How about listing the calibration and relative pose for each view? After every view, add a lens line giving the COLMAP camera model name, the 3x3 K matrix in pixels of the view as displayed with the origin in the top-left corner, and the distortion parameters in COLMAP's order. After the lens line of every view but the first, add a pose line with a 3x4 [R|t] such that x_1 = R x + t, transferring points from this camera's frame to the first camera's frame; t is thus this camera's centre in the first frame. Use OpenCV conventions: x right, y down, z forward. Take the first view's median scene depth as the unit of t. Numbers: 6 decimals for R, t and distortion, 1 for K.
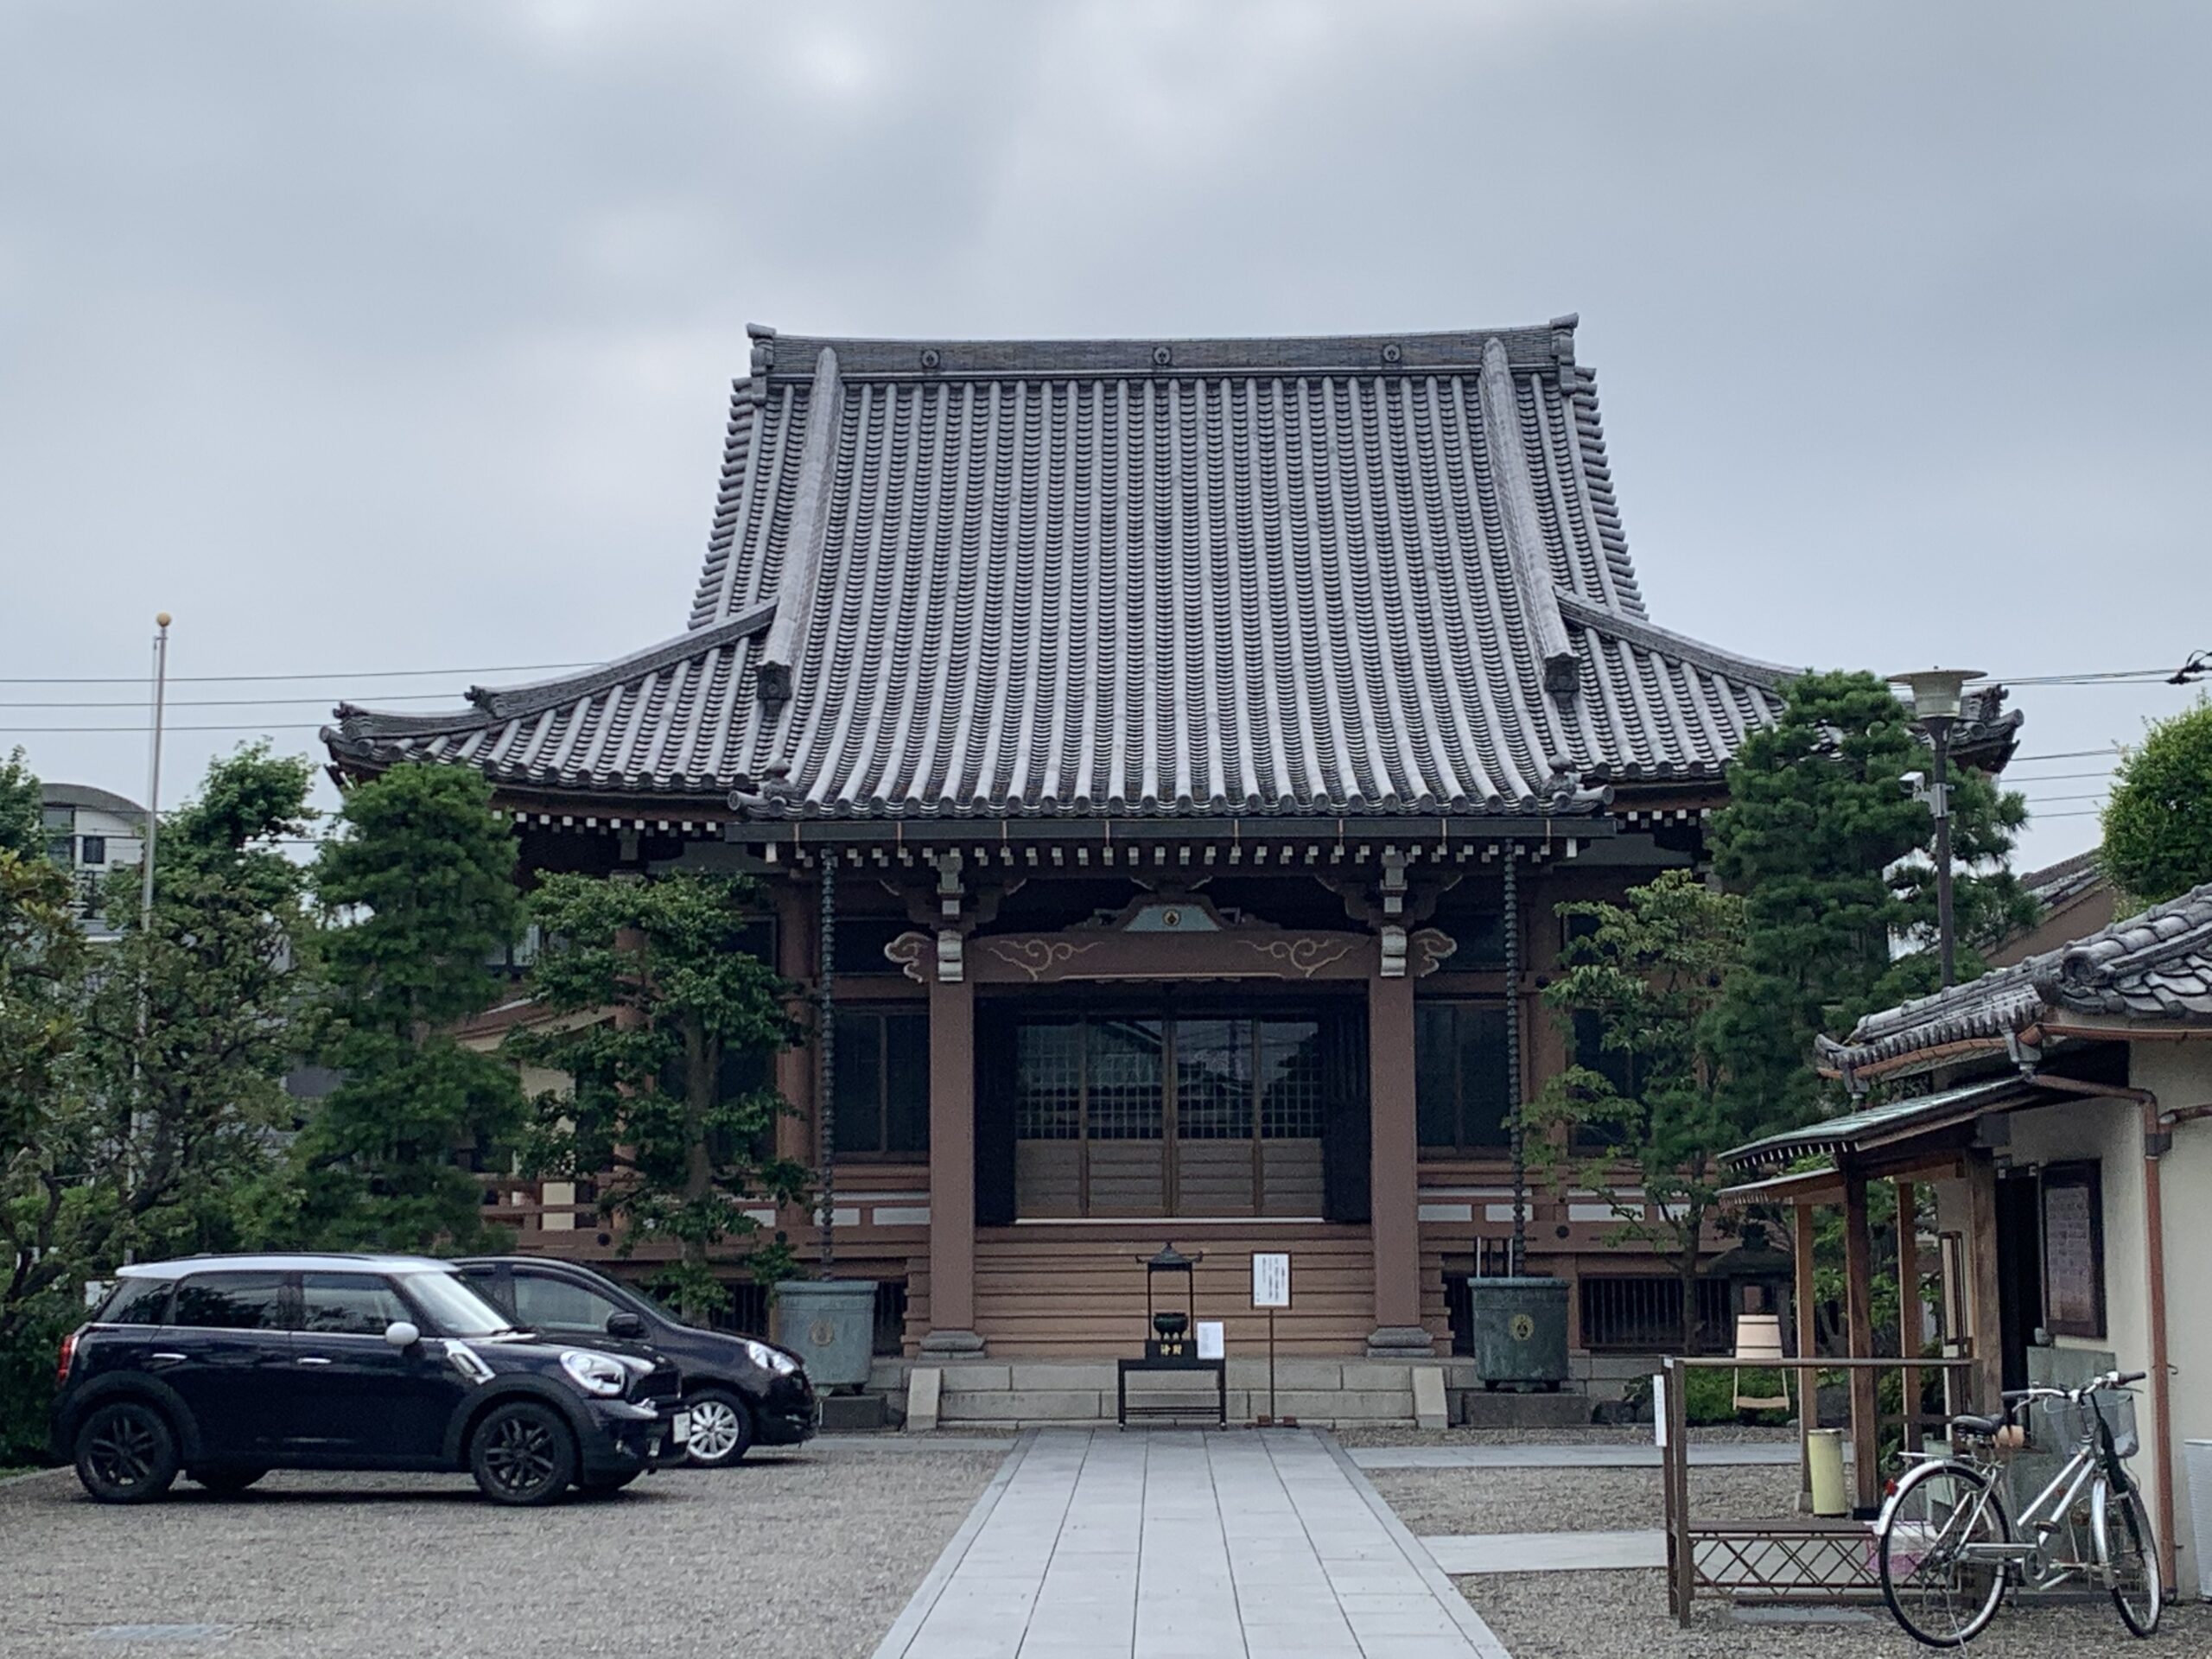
lens RADIAL K [[3880.3, 0, 1106.0], [0, 3880.3, 829.5], [0, 0, 1]] dist [0.167341, 0.078758]
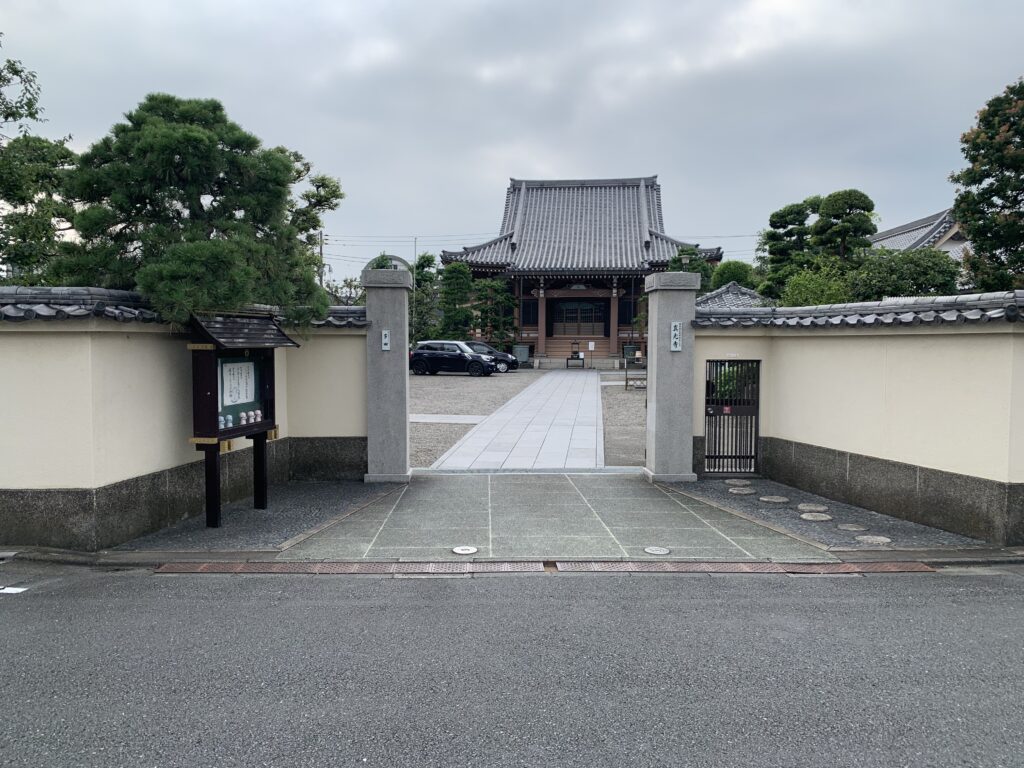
lens RADIAL K [[774.8, 0, 512.0], [0, 774.8, 384.0], [0, 0, 1]] dist [0.004279, 0.000599]
pose [[0.995744, 0.014210, -0.091061, 0.025825], [0.000972, 0.986368, 0.164554, -0.026411], [0.092158, -0.163942, 0.982156, -0.223282]]
